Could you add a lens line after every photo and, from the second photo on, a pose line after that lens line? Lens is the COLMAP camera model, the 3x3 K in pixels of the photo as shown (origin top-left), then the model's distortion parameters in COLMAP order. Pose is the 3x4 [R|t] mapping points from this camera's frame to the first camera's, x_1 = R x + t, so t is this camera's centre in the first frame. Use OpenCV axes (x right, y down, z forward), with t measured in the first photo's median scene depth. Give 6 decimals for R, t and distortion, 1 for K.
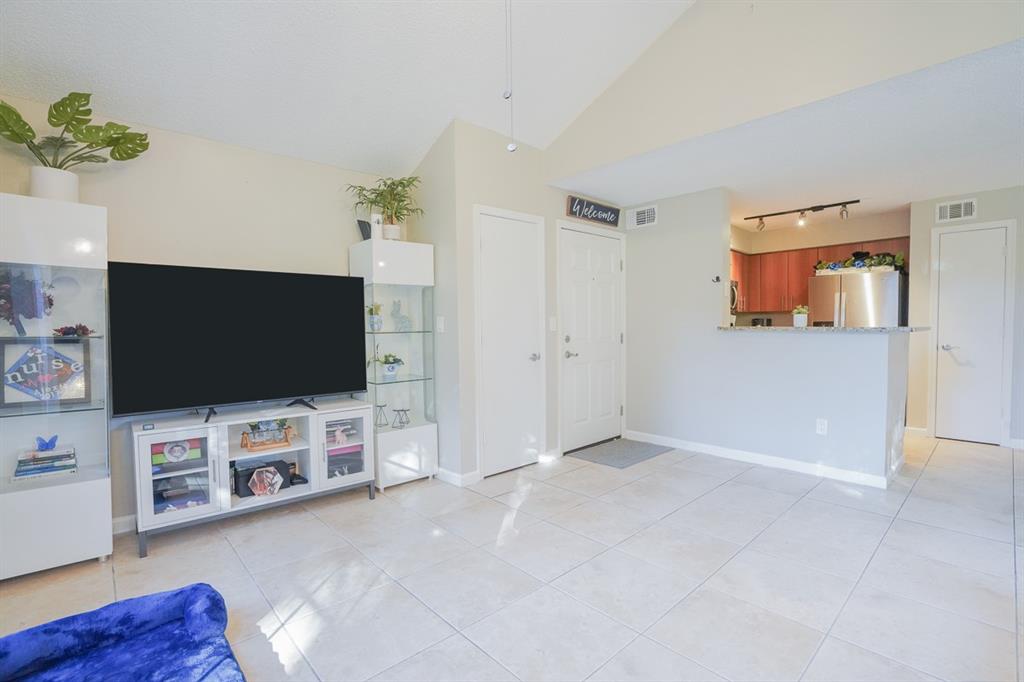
lens RADIAL K [[476.2, 0, 512.2], [0, 476.2, 343.5], [0, 0, 1]] dist [-0.022753, 0.002983]
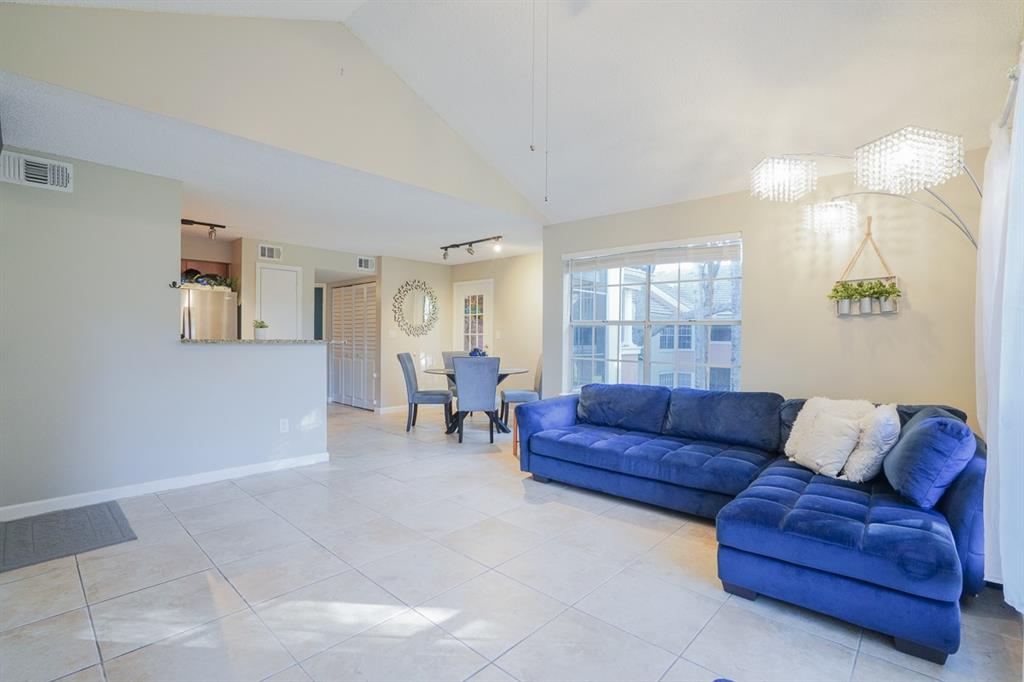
lens RADIAL K [[476.2, 0, 511.7], [0, 476.2, 342.0], [0, 0, 1]] dist [-0.022753, 0.002983]
pose [[-0.076182, -0.002319, 0.997091, -0.468098], [0.028761, 0.999576, 0.004523, -0.016058], [-0.996679, 0.029021, -0.076083, 0.445624]]
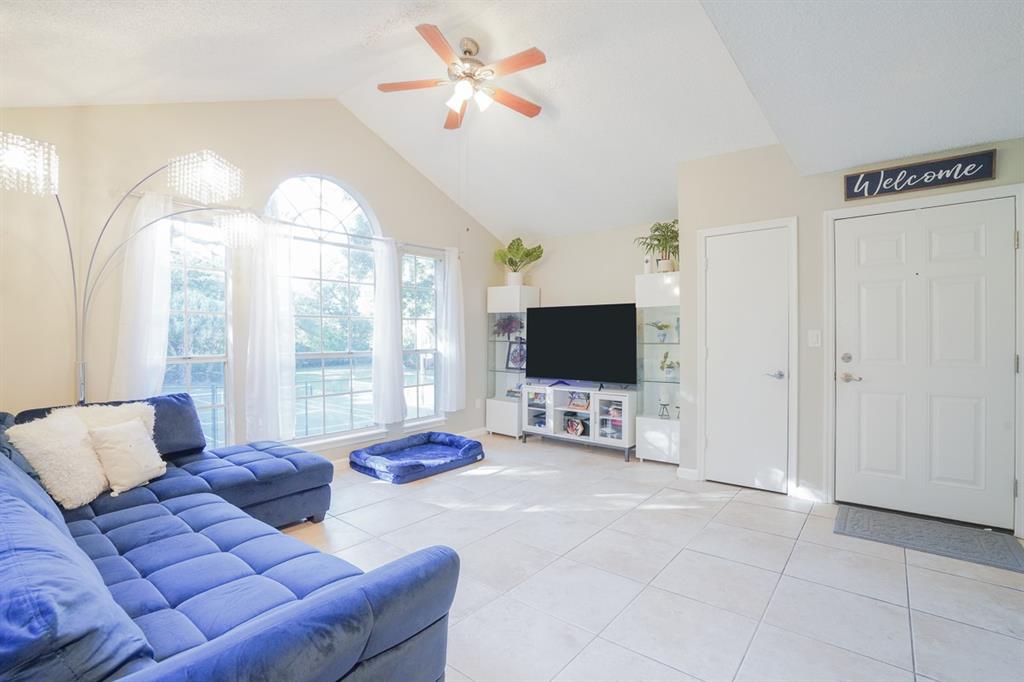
lens RADIAL K [[476.2, 0, 507.3], [0, 476.2, 341.4], [0, 0, 1]] dist [-0.022753, 0.002983]
pose [[0.142736, 0.020348, -0.989552, 0.815351], [-0.034788, 0.999274, 0.015530, -0.029155], [0.989149, 0.032208, 0.143340, 0.343159]]
